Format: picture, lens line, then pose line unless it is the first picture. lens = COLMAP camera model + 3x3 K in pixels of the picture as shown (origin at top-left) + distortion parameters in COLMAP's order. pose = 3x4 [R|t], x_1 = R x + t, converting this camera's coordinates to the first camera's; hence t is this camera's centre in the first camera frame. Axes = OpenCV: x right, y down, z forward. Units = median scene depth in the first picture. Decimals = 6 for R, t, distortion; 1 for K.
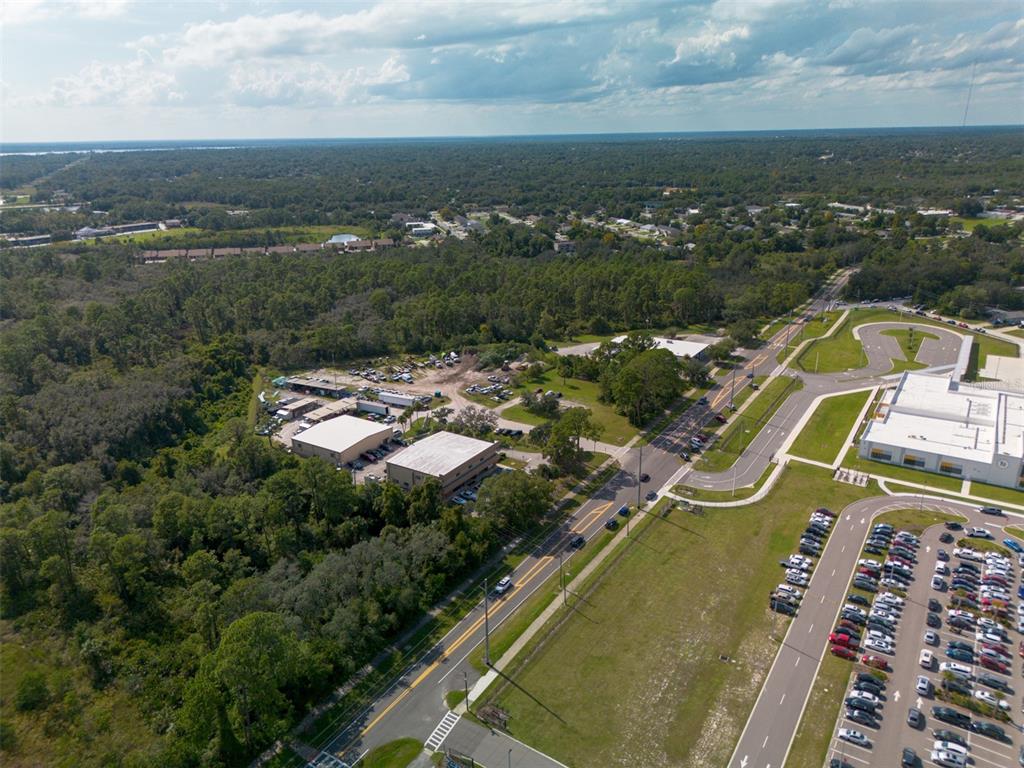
lens RADIAL K [[716.8, 0, 513.6], [0, 716.8, 393.9], [0, 0, 1]] dist [0.064625, -0.063898]
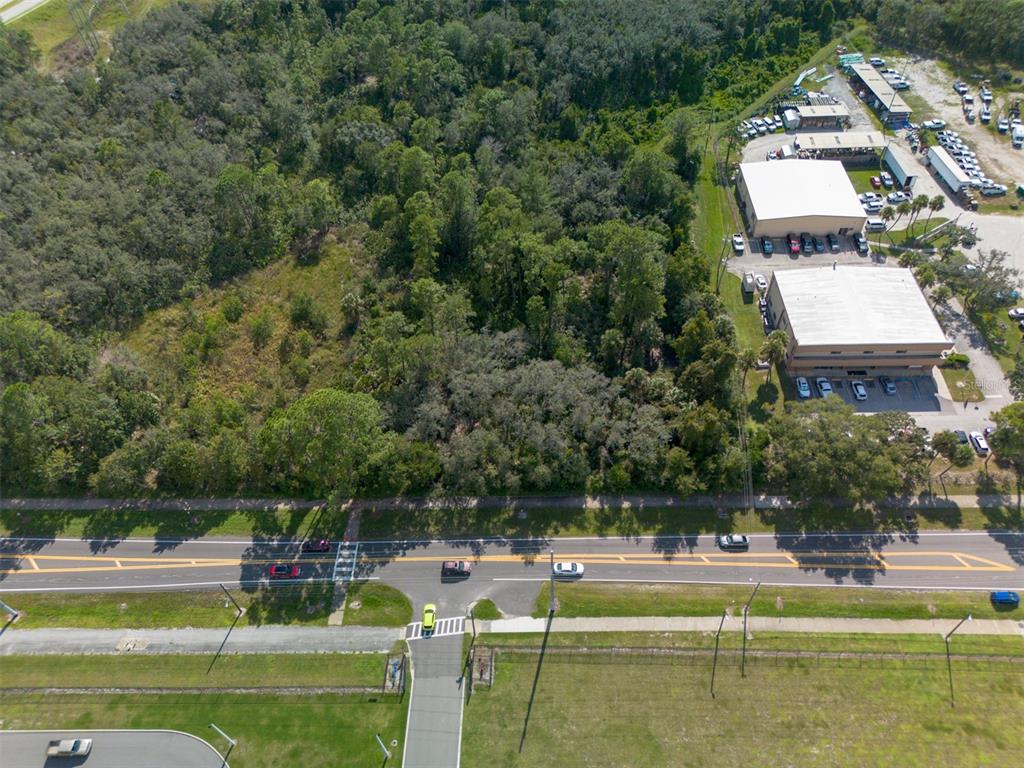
lens RADIAL K [[727.0, 0, 512.0], [0, 727.0, 384.0], [0, 0, 1]] dist [0.065032, -0.061463]
pose [[0.530768, 0.639938, -0.555666, 0.150558], [-0.263552, 0.747760, 0.609421, -0.188982], [0.805497, -0.177014, 0.565544, 0.373423]]
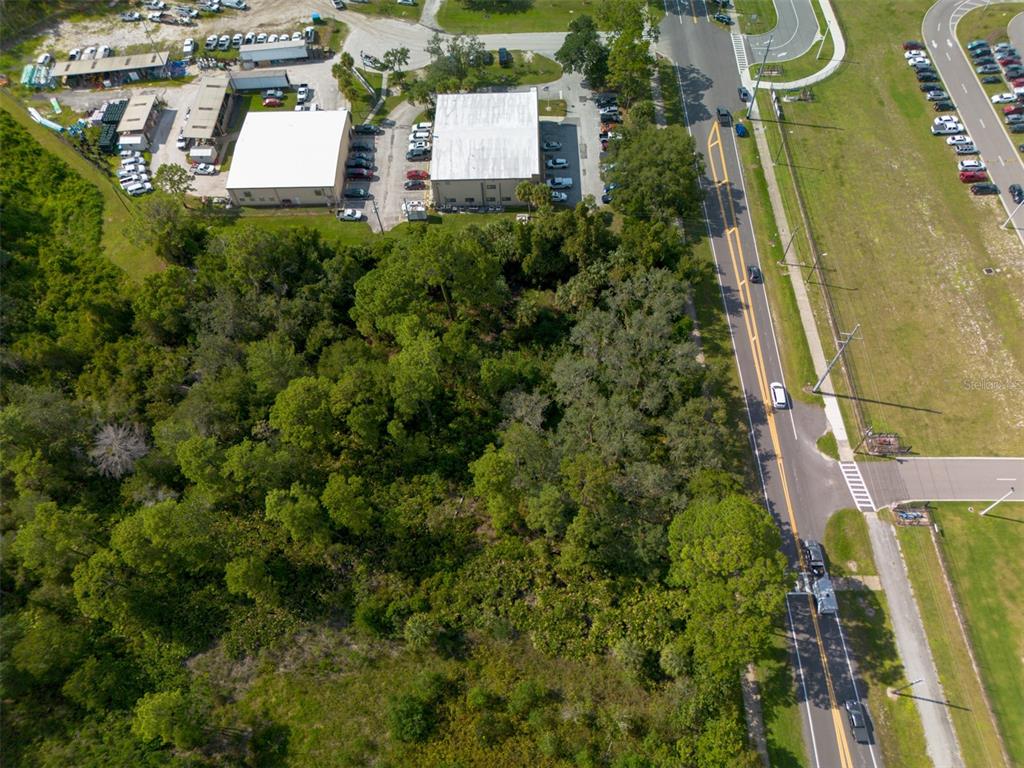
lens RADIAL K [[722.0, 0, 512.5], [0, 722.0, 389.0], [0, 0, 1]] dist [0.061628, -0.060138]
pose [[0.840064, -0.467093, 0.275891, -0.394683], [0.203834, 0.743080, 0.637404, -0.182214], [-0.502736, -0.479224, 0.719445, 0.364743]]
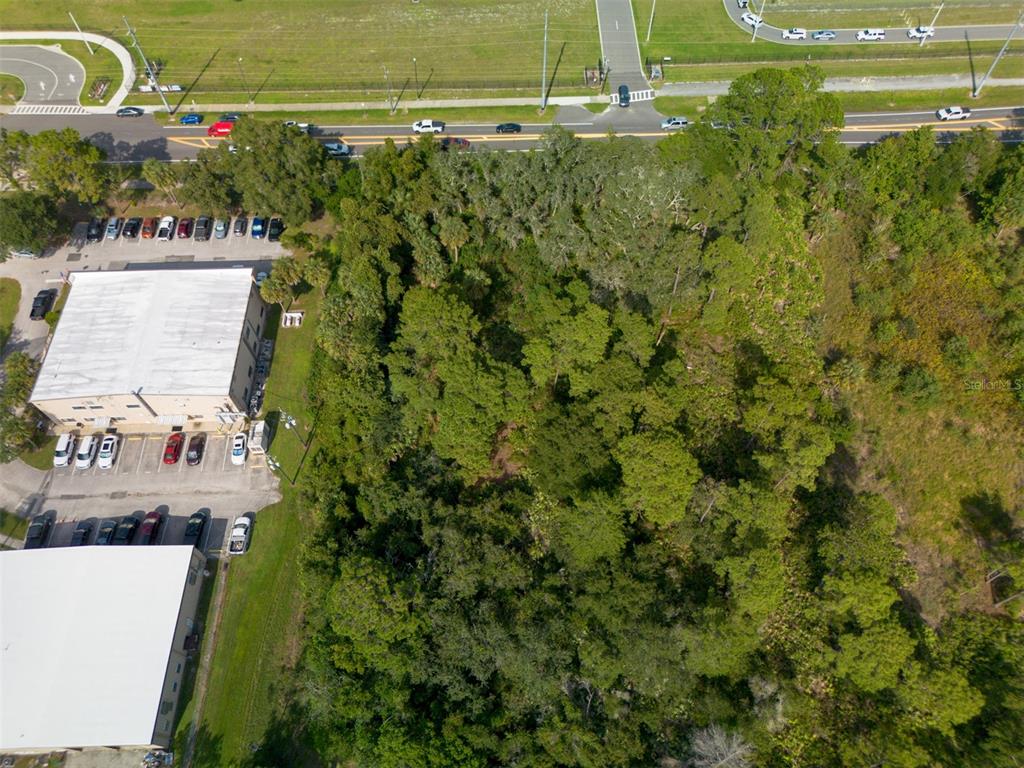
lens RADIAL K [[722.0, 0, 512.5], [0, 722.0, 389.0], [0, 0, 1]] dist [0.061628, -0.060138]
pose [[-0.563437, -0.693068, 0.449662, -0.488502], [0.301763, 0.334026, 0.892953, -0.271319], [-0.769076, 0.638814, 0.020939, 0.840904]]
